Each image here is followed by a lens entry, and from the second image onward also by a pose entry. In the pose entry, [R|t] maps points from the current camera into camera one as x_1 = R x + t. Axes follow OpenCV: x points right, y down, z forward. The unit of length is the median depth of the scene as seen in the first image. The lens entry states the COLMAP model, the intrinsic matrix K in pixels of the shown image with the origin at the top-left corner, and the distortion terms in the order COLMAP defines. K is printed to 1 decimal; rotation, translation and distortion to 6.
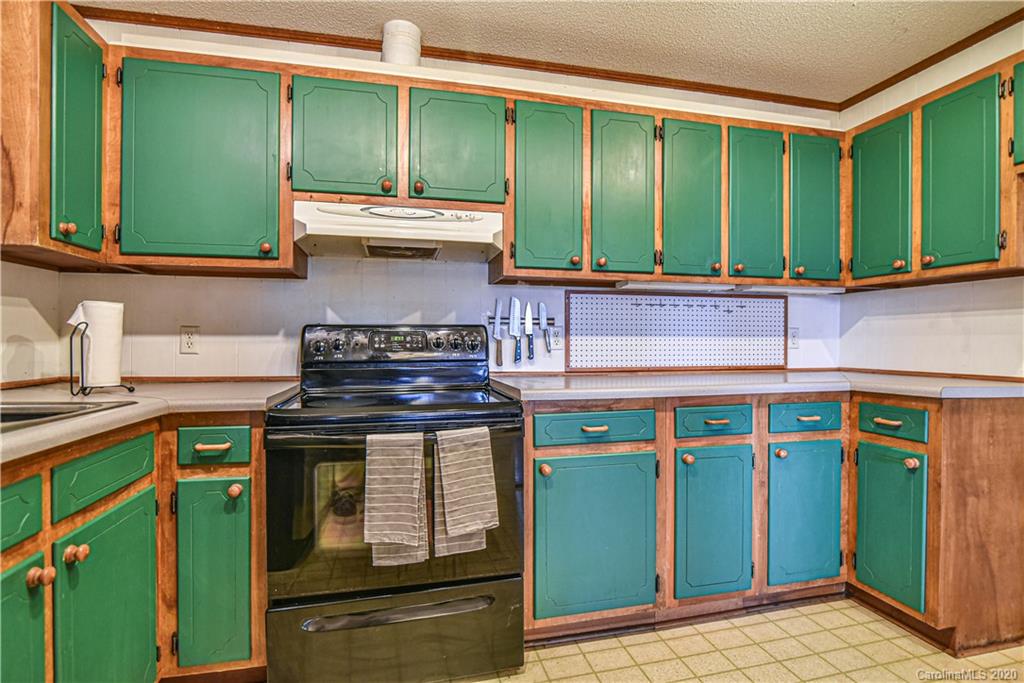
lens RADIAL K [[474.6, 0, 512.9], [0, 474.6, 340.8], [0, 0, 1]] dist [-0.019673, 0.001674]
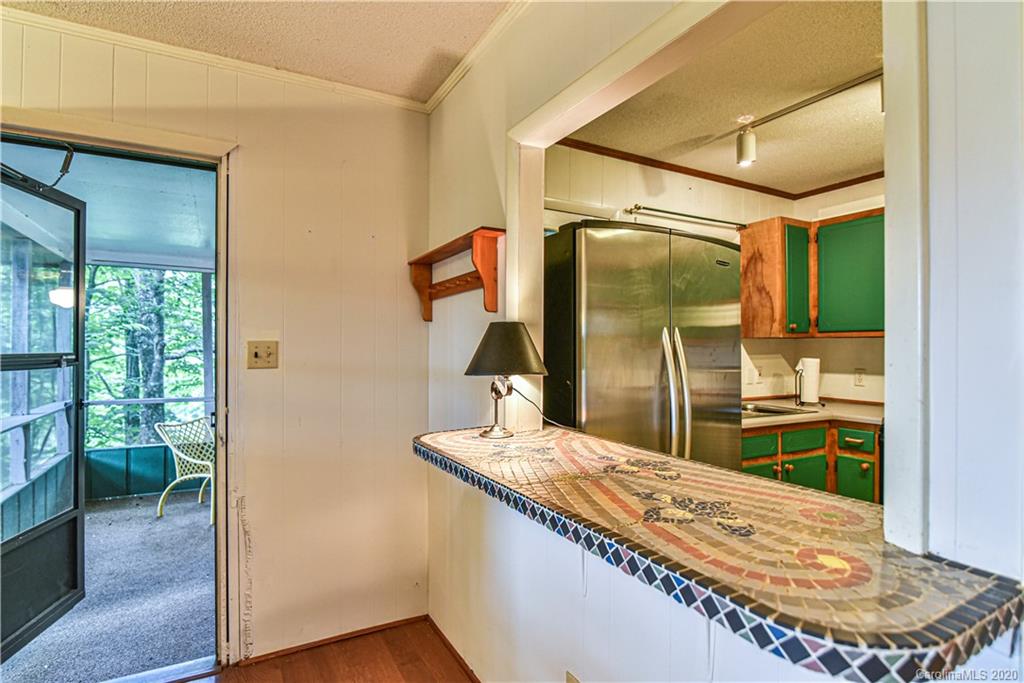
lens RADIAL K [[536.4, 0, 520.8], [0, 536.4, 343.7], [0, 0, 1]] dist [-0.016166, -0.000930]
pose [[0.278797, -0.007239, -0.960323, 0.767748], [0.000380, 0.999972, -0.007428, -0.107384], [0.960350, 0.001706, 0.278792, -0.645237]]
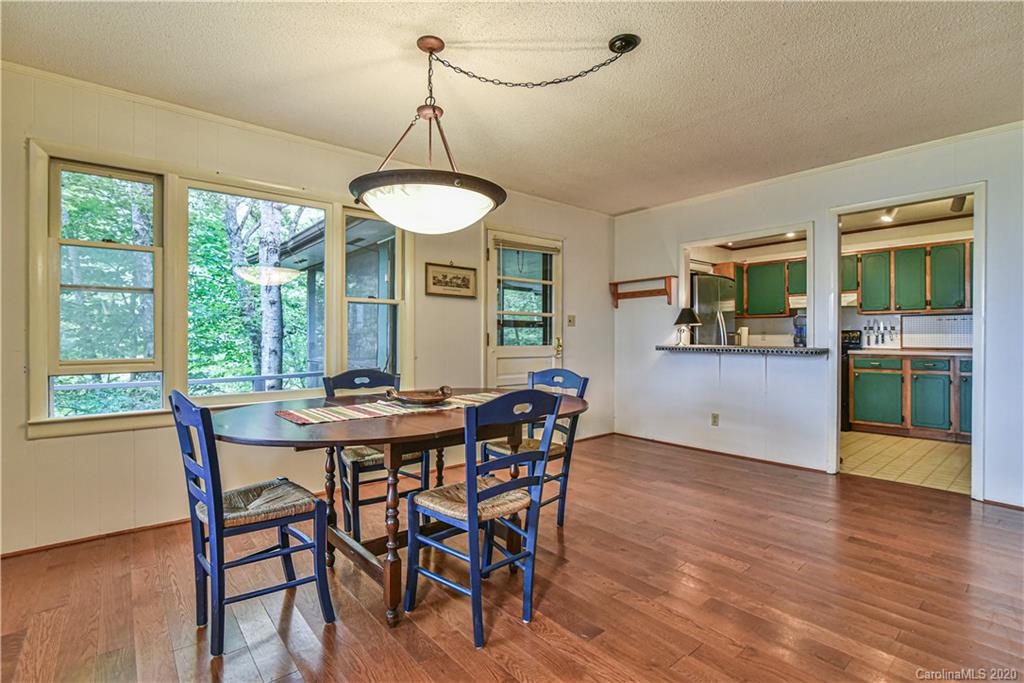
lens RADIAL K [[474.6, 0, 543.4], [0, 474.6, 335.6], [0, 0, 1]] dist [-0.019673, 0.001674]
pose [[0.469327, -0.001820, -0.883022, 1.703889], [0.004780, 0.999988, 0.000480, -0.013618], [0.883011, -0.004446, 0.469331, -2.176697]]
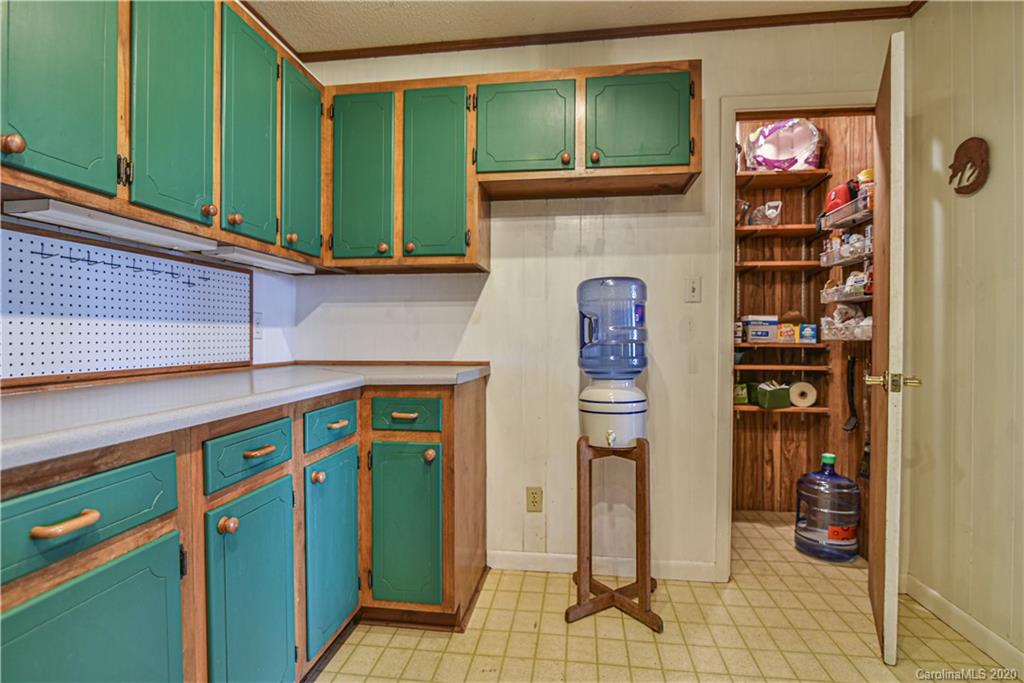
lens RADIAL K [[536.4, 0, 488.2], [0, 536.4, 340.7], [0, 0, 1]] dist [-0.016166, -0.000930]
pose [[0.388801, -0.010182, 0.921265, -0.102247], [0.000277, 0.999940, 0.010935, 0.013652], [-0.921322, -0.003997, 0.388781, 0.417143]]
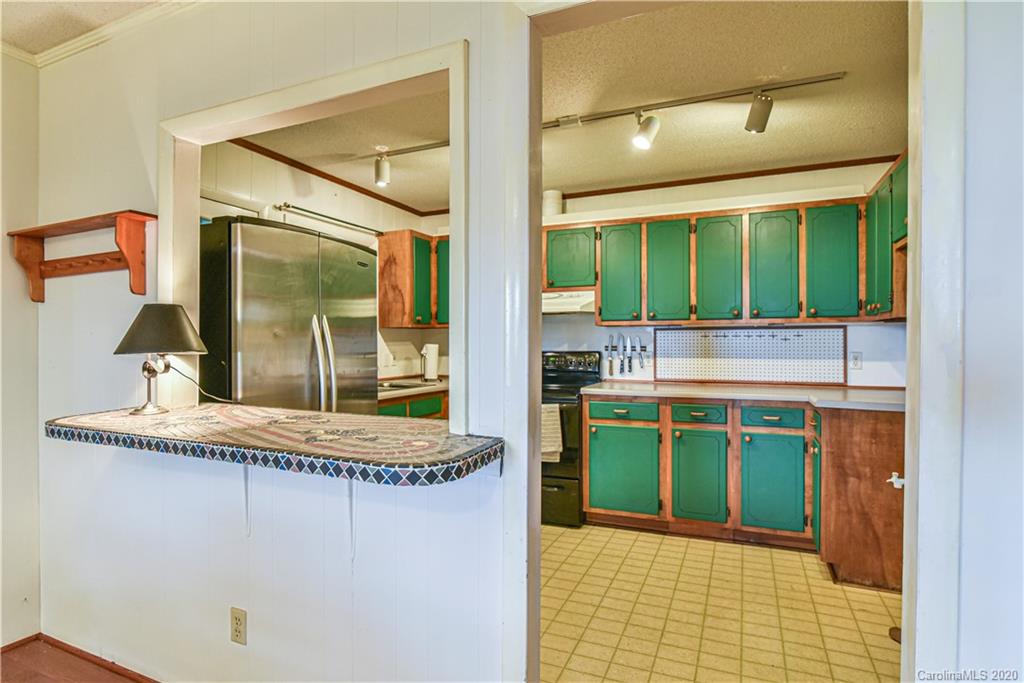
lens RADIAL K [[536.4, 0, 527.5], [0, 536.4, 340.6], [0, 0, 1]] dist [-0.016166, -0.000930]
pose [[0.805043, -0.004959, -0.593196, 1.004613], [0.004189, 0.999988, -0.002674, -0.077887], [0.593202, -0.000332, 0.805053, -0.809695]]
